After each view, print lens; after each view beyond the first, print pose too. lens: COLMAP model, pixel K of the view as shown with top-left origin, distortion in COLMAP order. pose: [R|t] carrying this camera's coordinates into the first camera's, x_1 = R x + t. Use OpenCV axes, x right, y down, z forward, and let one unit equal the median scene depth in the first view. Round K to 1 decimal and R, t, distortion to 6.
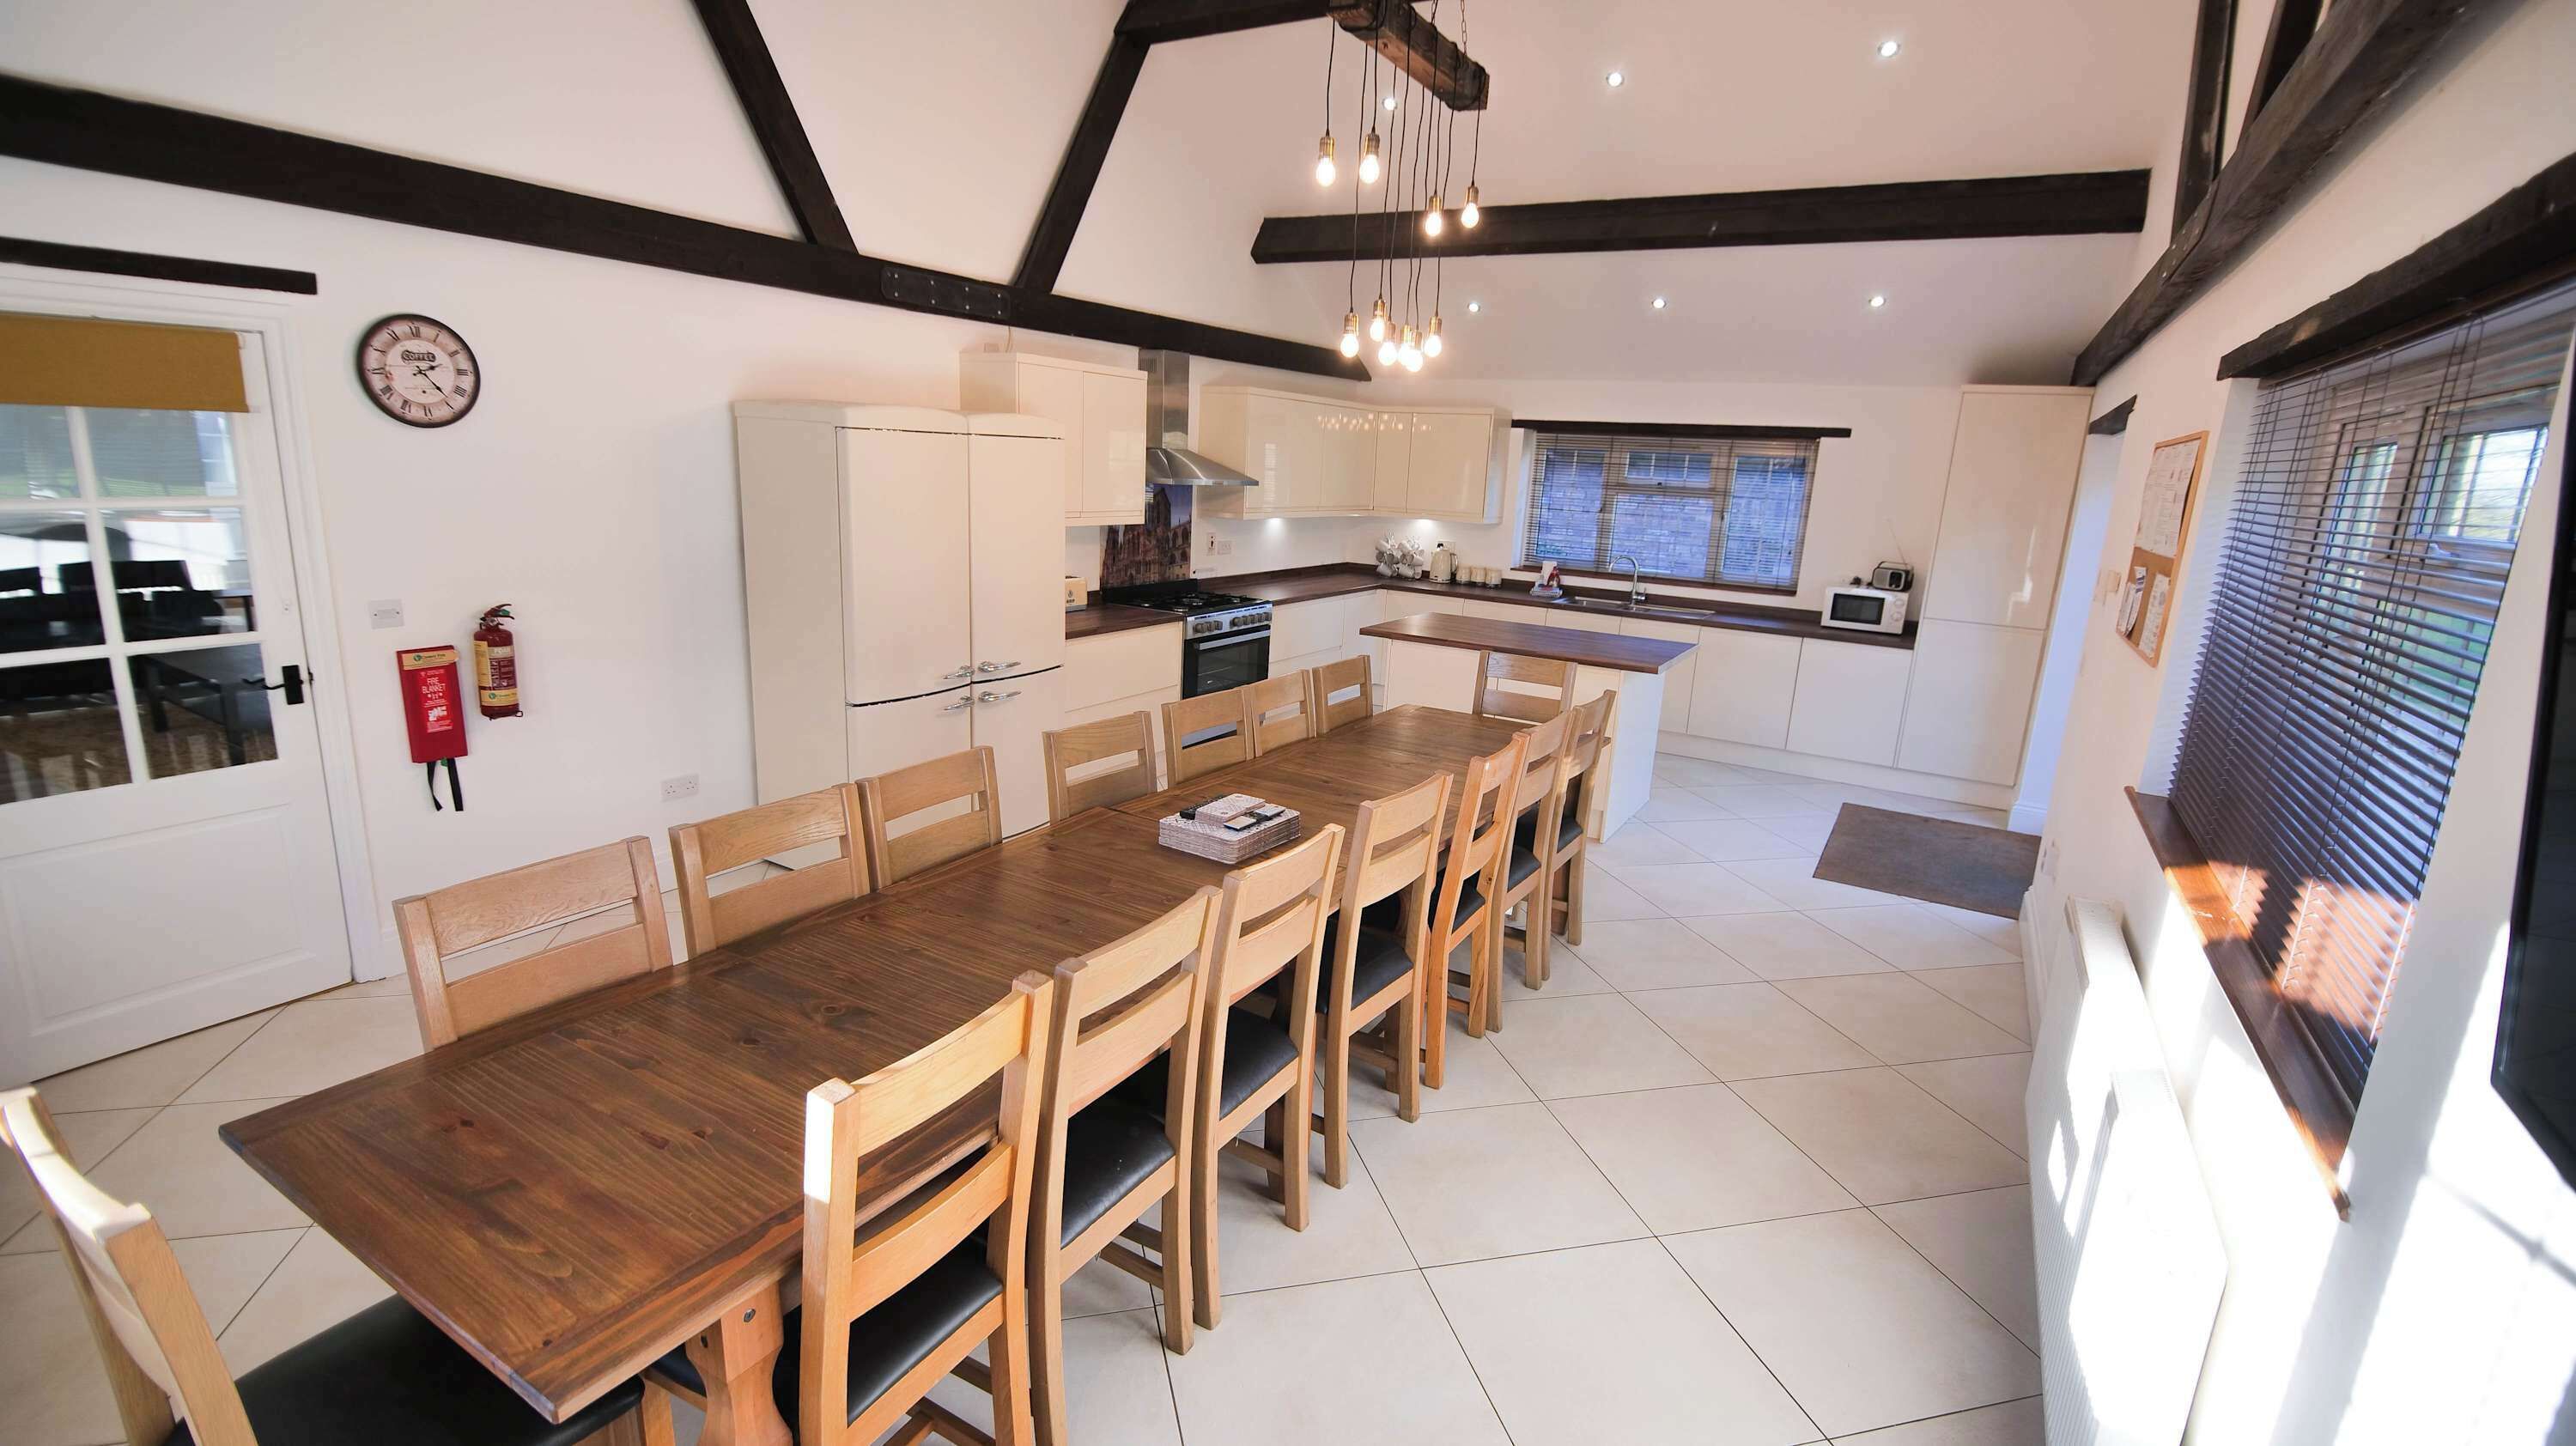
lens RADIAL K [[1168.8, 0, 1288.0], [0, 1168.8, 723.0], [0, 0, 1]] dist [0.000251, -0.000455]
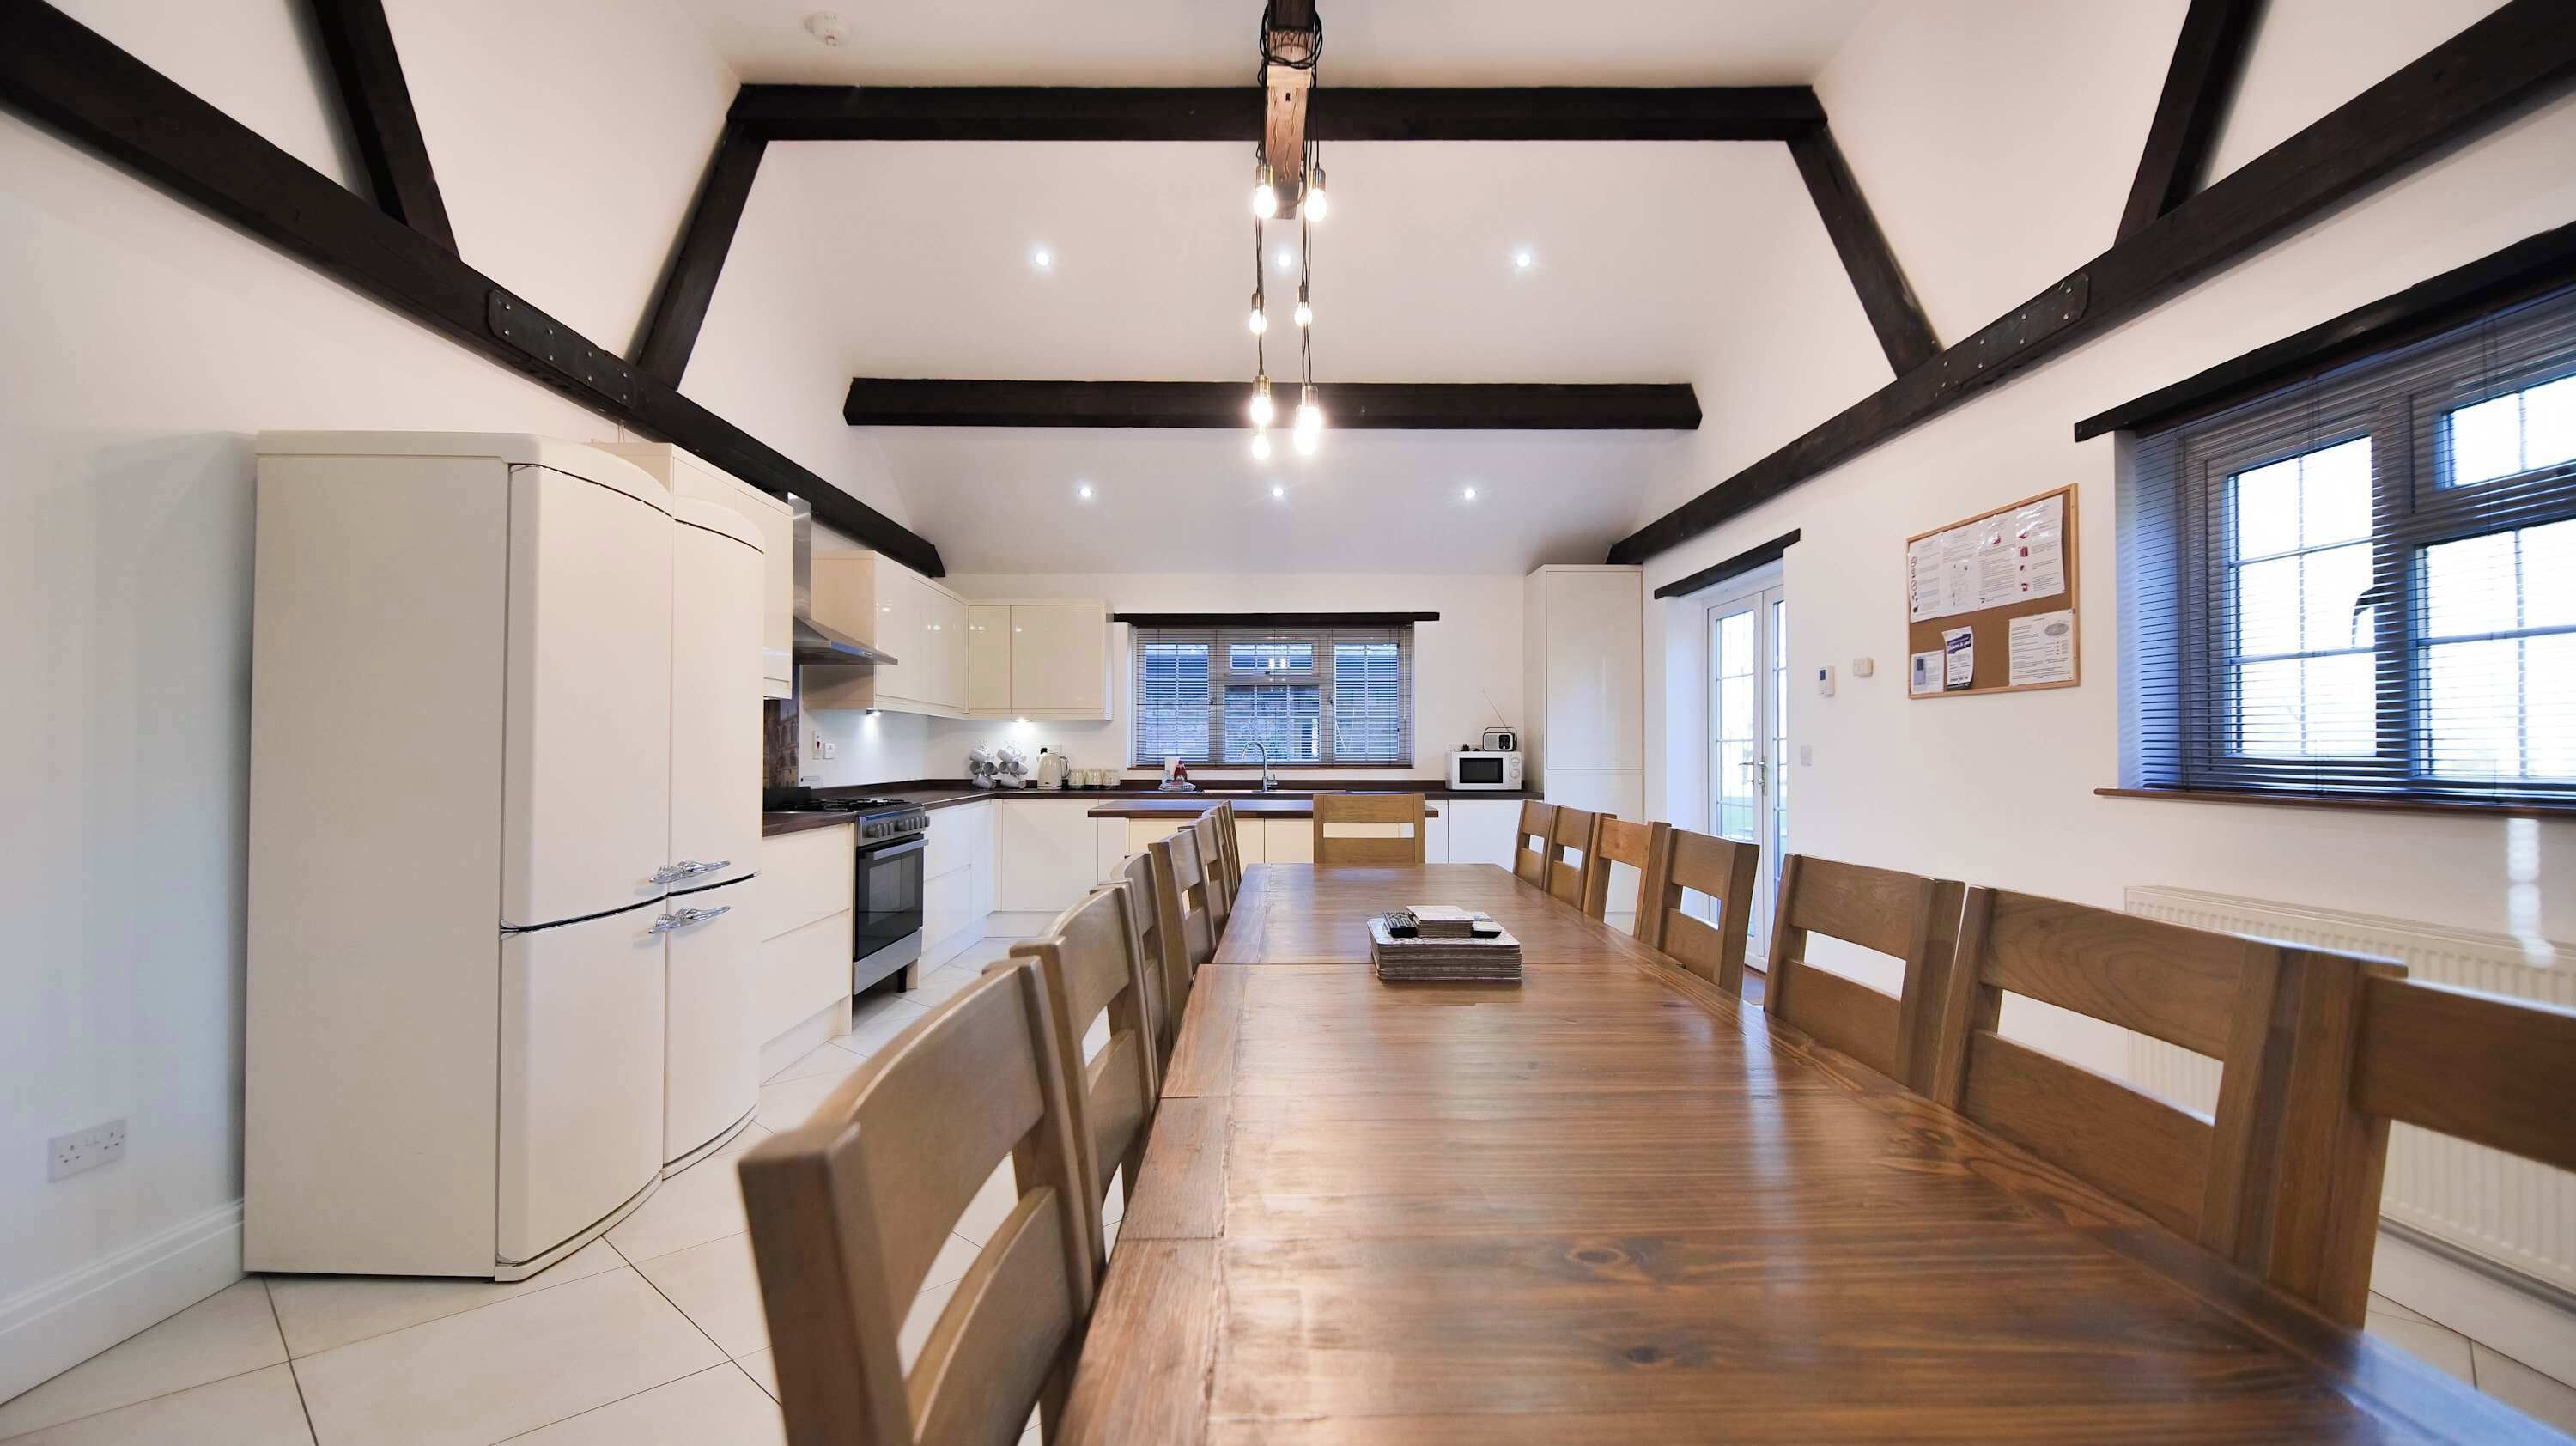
lens RADIAL K [[1168.8, 0, 1288.0], [0, 1168.8, 723.0], [0, 0, 1]] dist [0.000251, -0.000455]
pose [[0.848476, -0.035891, 0.528016, -0.214262], [0.160631, 0.968097, -0.192316, 0.035466], [-0.504268, 0.247991, 0.827172, 0.185284]]
